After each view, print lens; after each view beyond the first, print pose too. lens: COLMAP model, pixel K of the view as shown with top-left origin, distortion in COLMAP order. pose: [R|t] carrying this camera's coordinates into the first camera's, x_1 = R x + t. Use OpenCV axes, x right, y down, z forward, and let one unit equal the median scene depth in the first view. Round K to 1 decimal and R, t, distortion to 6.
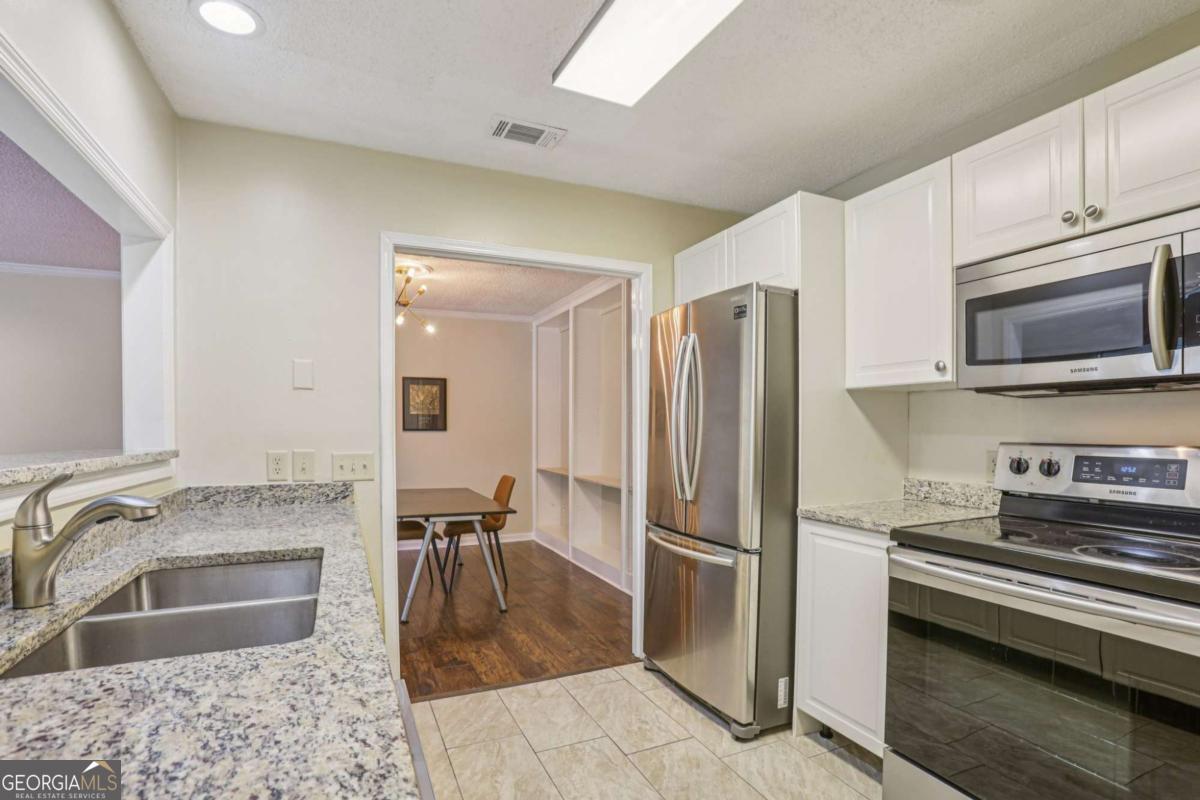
lens RADIAL K [[573.8, 0, 600.0], [0, 573.8, 400.0], [0, 0, 1]] dist [-0.020644, -0.000398]
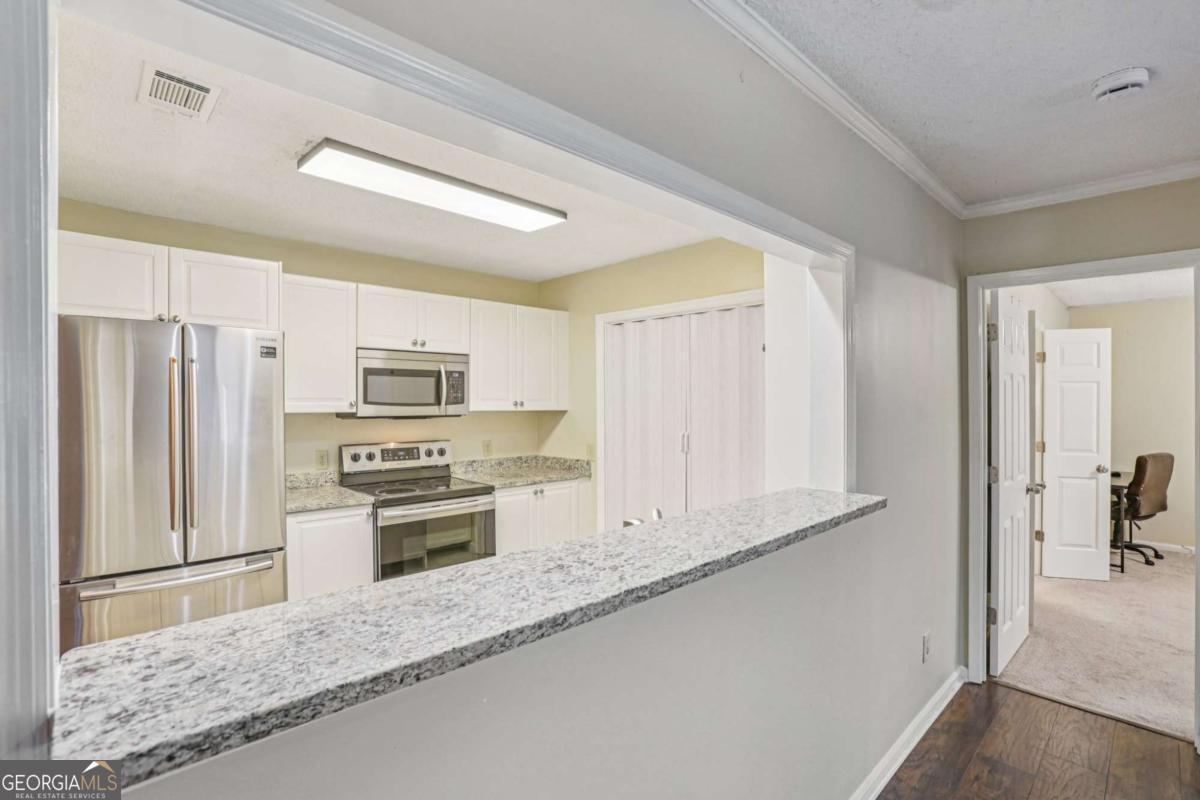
lens RADIAL K [[573.8, 0, 600.0], [0, 573.8, 400.0], [0, 0, 1]] dist [-0.020644, -0.000398]
pose [[-0.325318, -0.005767, 0.945587, -1.321474], [-0.050915, 0.998638, -0.011426, -0.093046], [-0.944233, -0.051862, -0.325168, 0.888620]]
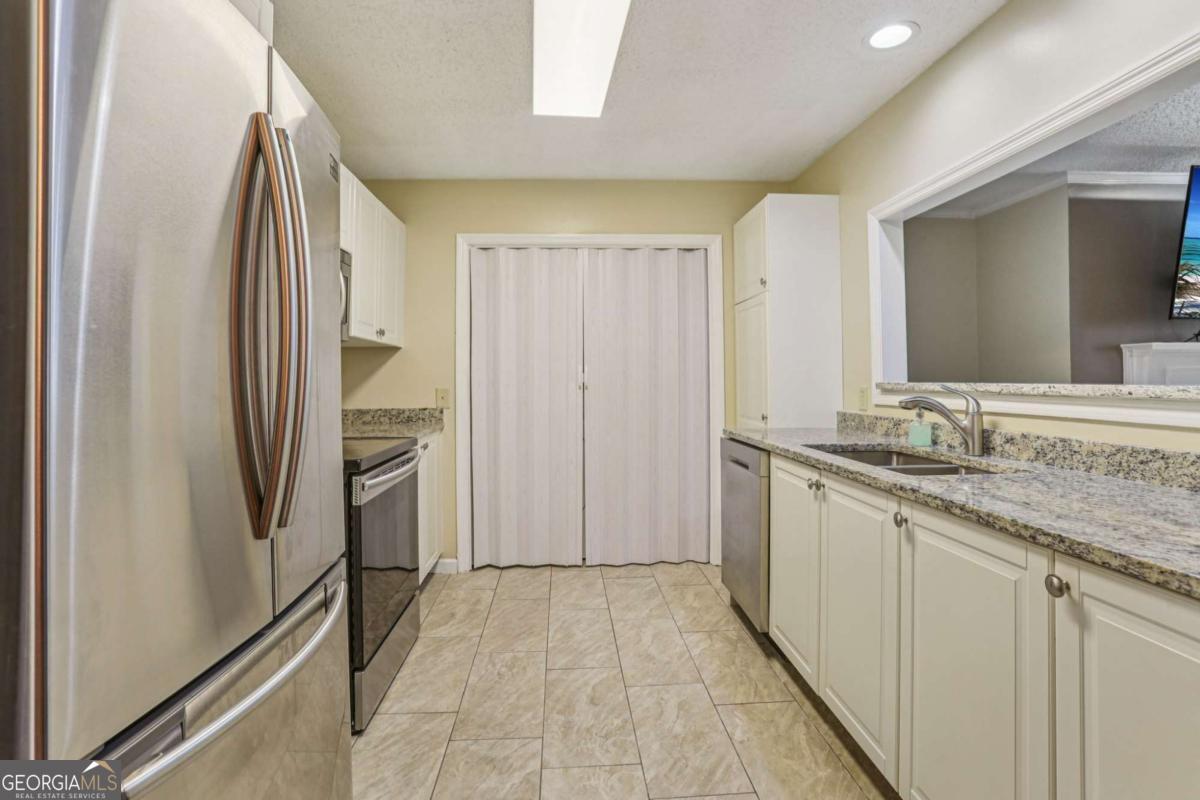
lens RADIAL K [[582.4, 0, 599.3], [0, 582.4, 370.8], [0, 0, 1]] dist [0.000544, 0.000010]
pose [[-0.935371, 0.006541, 0.353608, -0.303874], [-0.016724, 0.997892, -0.062699, 0.114657], [-0.353272, -0.064561, -0.933290, 1.795582]]
